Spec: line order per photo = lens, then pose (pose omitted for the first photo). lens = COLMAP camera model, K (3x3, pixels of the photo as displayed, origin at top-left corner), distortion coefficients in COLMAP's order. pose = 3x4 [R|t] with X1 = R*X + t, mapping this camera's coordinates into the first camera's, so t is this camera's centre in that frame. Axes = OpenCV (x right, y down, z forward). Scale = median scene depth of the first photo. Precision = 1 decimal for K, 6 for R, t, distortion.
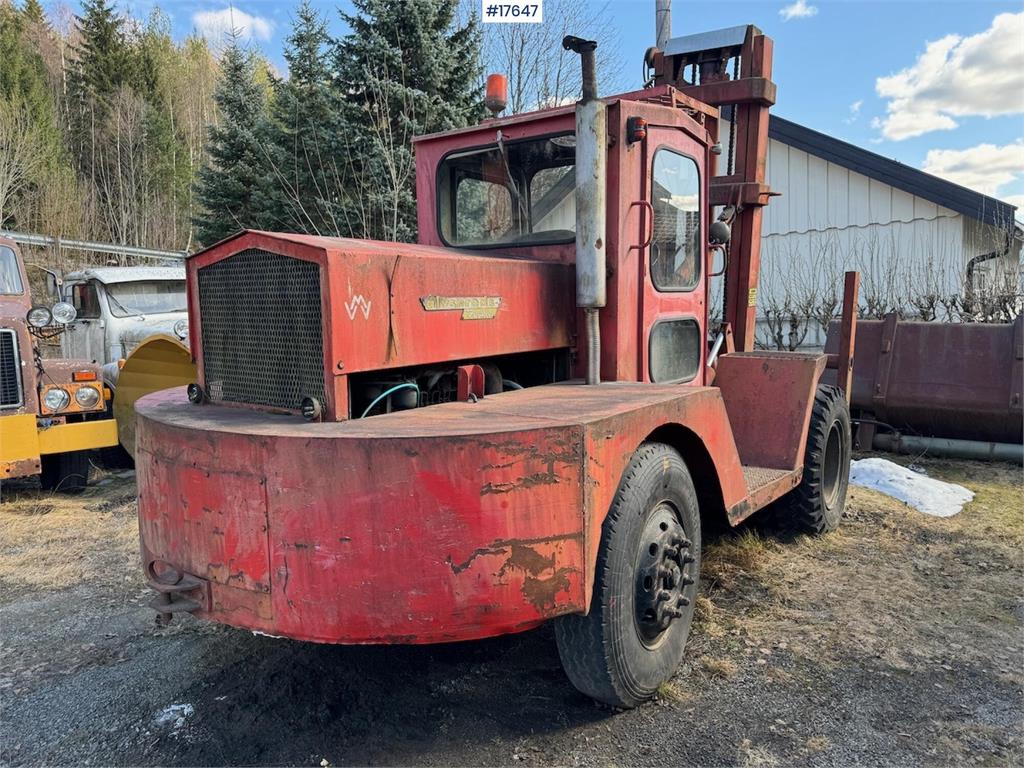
lens RADIAL K [[731.0, 0, 514.3], [0, 731.0, 380.9], [0, 0, 1]] dist [0.077474, -0.103141]
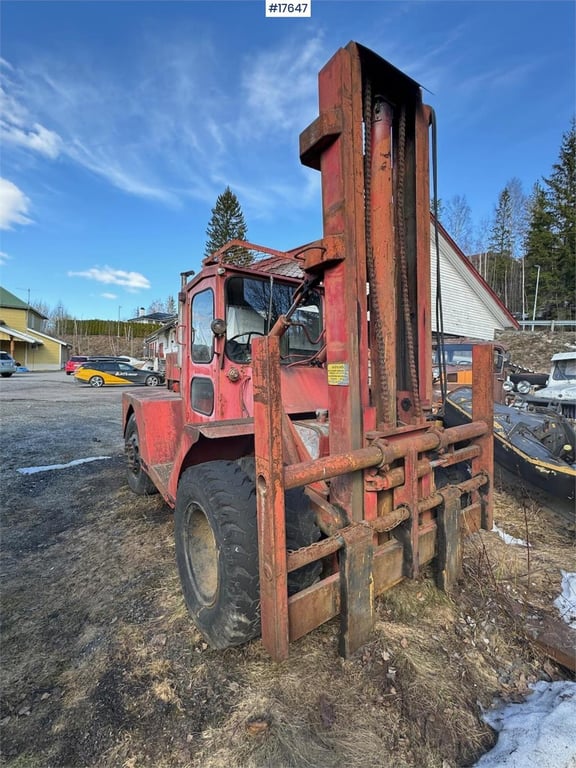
lens RADIAL K [[337.4, 0, 288.0], [0, 337.4, 384.0], [0, 0, 1]] dist [-0.001011, 0.000289]
pose [[-0.328496, 0.061828, -0.942479, 1.207942], [-0.122311, 0.986668, 0.107358, -0.237286], [0.936552, 0.150542, -0.316555, 1.867585]]
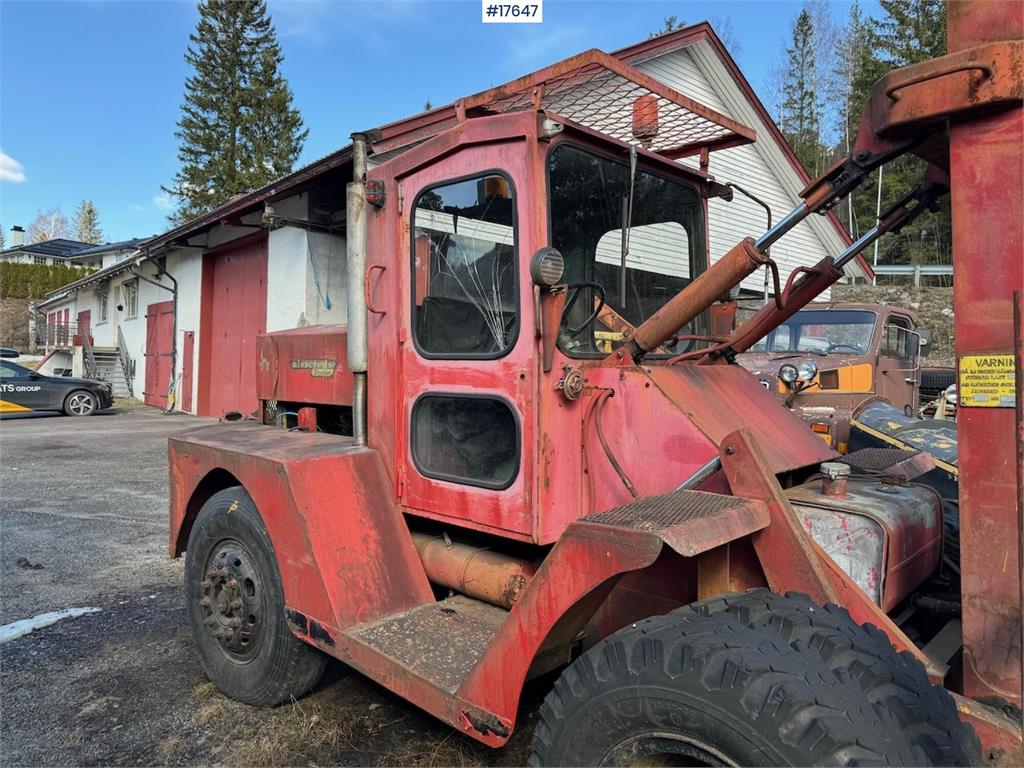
lens RADIAL K [[716.6, 0, 517.5], [0, 716.6, 383.1], [0, 0, 1]] dist [0.064353, -0.075250]
pose [[-0.129946, 0.047457, -0.990385, 1.179066], [-0.113708, 0.991551, 0.062432, -0.187794], [0.984979, 0.120728, -0.123452, 1.445210]]
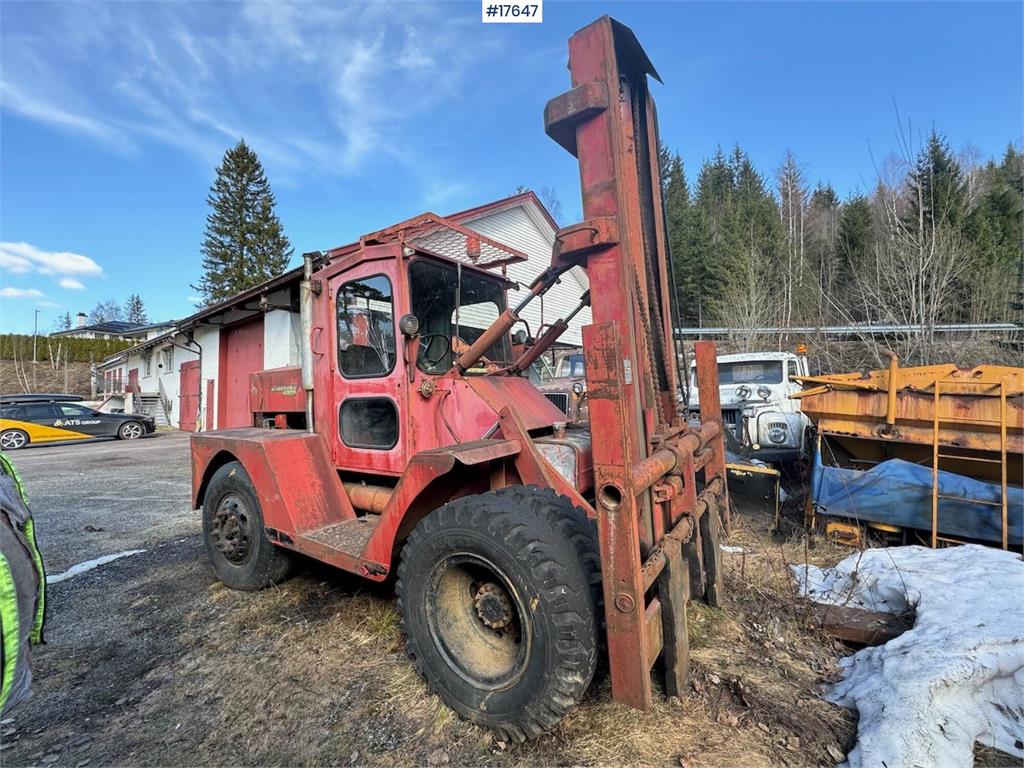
lens RADIAL K [[449.9, 0, 509.3], [0, 449.9, 384.0], [0, 0, 1]] dist [-0.001011, 0.000289]
pose [[0.028198, 0.001485, -0.999601, 1.311983], [-0.079038, 0.996871, -0.000749, -0.164426], [0.996473, 0.079028, 0.028227, 1.554350]]
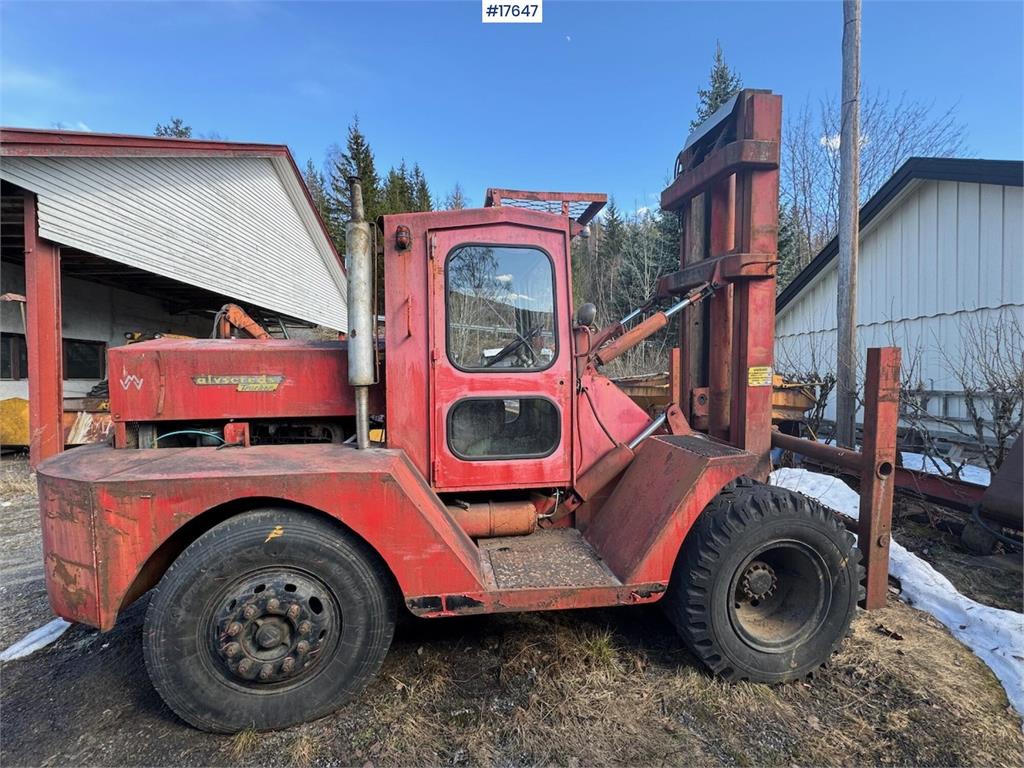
lens RADIAL K [[406.3, 0, 510.2], [0, 406.3, 383.7], [0, 0, 1]] dist [-0.002145, 0.000079]
pose [[0.699030, 0.046659, -0.713569, 0.814655], [-0.084849, 0.996232, -0.017978, -0.119771], [0.710041, 0.073112, 0.700354, 0.748329]]
